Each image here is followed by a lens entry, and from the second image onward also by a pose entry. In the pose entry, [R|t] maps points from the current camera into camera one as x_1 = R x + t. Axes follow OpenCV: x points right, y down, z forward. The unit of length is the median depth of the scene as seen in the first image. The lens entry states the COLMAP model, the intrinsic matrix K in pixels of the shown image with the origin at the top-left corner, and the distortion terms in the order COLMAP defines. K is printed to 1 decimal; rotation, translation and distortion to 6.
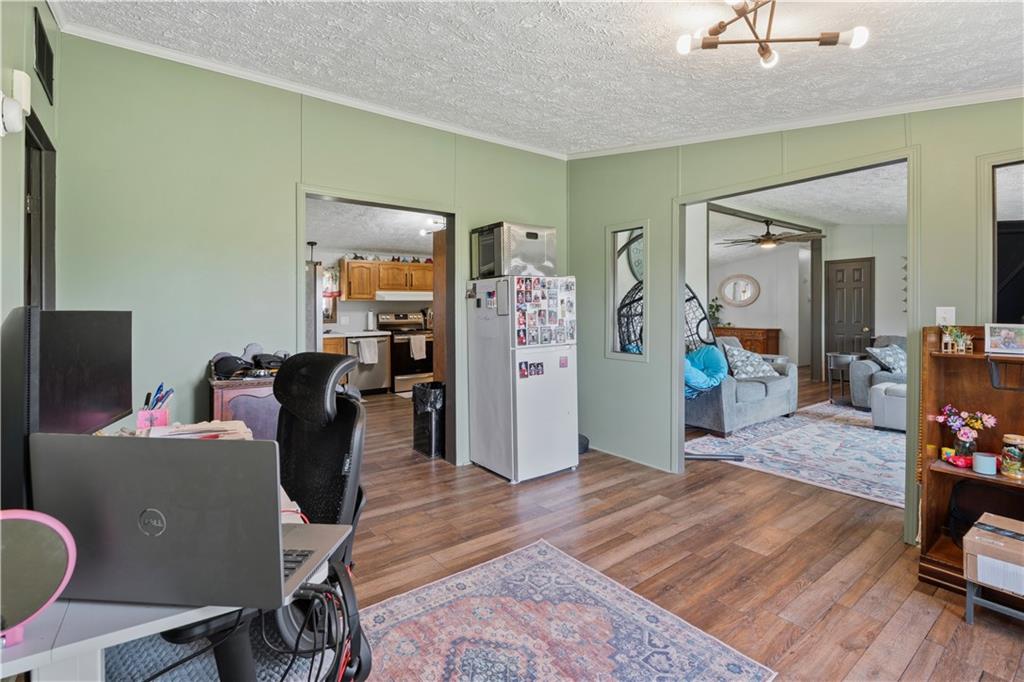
lens RADIAL K [[477.4, 0, 512.9], [0, 477.4, 310.3], [0, 0, 1]] dist [-0.000173, 0.000006]
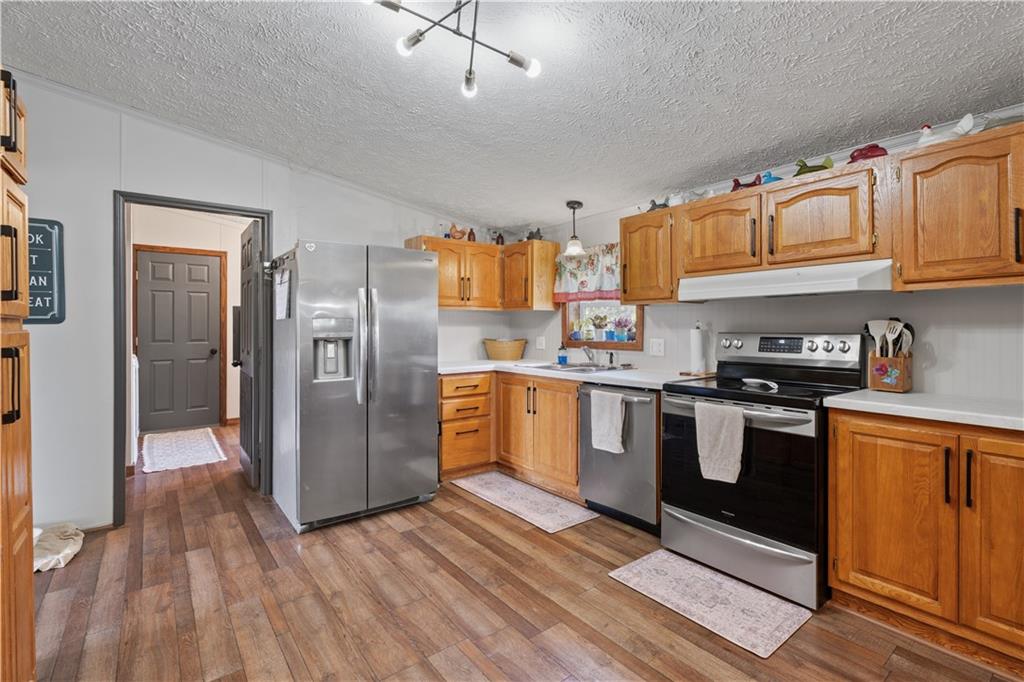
lens RADIAL K [[472.8, 0, 513.1], [0, 472.8, 321.1], [0, 0, 1]] dist [-0.000015, -0.000018]
pose [[0.003305, 0.003245, -0.999989, 0.116722], [-0.000335, 0.999995, 0.003244, -0.004668], [0.999994, 0.000325, 0.003306, 0.846322]]
